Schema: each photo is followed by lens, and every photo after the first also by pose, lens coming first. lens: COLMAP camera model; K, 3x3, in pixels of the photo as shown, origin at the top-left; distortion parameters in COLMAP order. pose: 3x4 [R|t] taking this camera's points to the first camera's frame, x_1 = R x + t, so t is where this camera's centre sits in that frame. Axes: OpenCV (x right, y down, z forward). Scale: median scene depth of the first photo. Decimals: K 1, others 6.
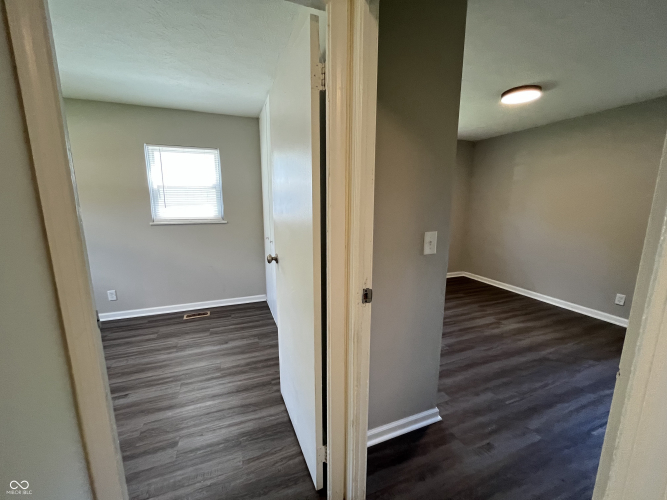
lens RADIAL K [[271.0, 0, 334.5], [0, 271.0, 250.6], [0, 0, 1]] dist [0.001128, -0.000403]
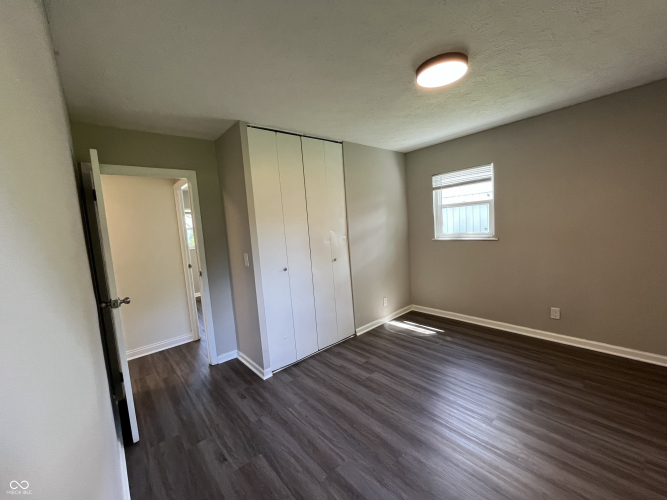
lens RADIAL K [[271.0, 0, 337.2], [0, 271.0, 247.5], [0, 0, 1]] dist [0.001128, -0.000403]
pose [[0.336571, 0.044203, -0.940620, 1.279600], [-0.099719, 0.994954, 0.011075, -0.111516], [0.936363, 0.090070, 0.339280, 0.536702]]
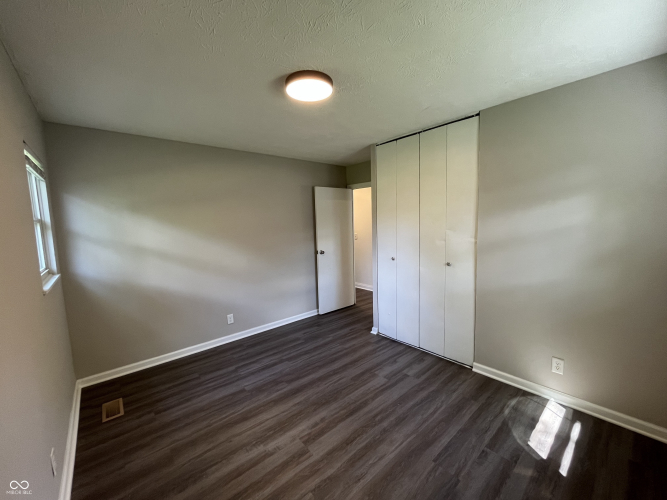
lens RADIAL K [[271.0, 0, 329.0], [0, 271.0, 247.6], [0, 0, 1]] dist [0.001128, -0.000403]
pose [[-0.946380, 0.042447, -0.320256, 0.892293], [-0.045260, 0.964132, 0.261535, -0.359512], [0.319870, 0.262006, -0.910514, 1.752958]]
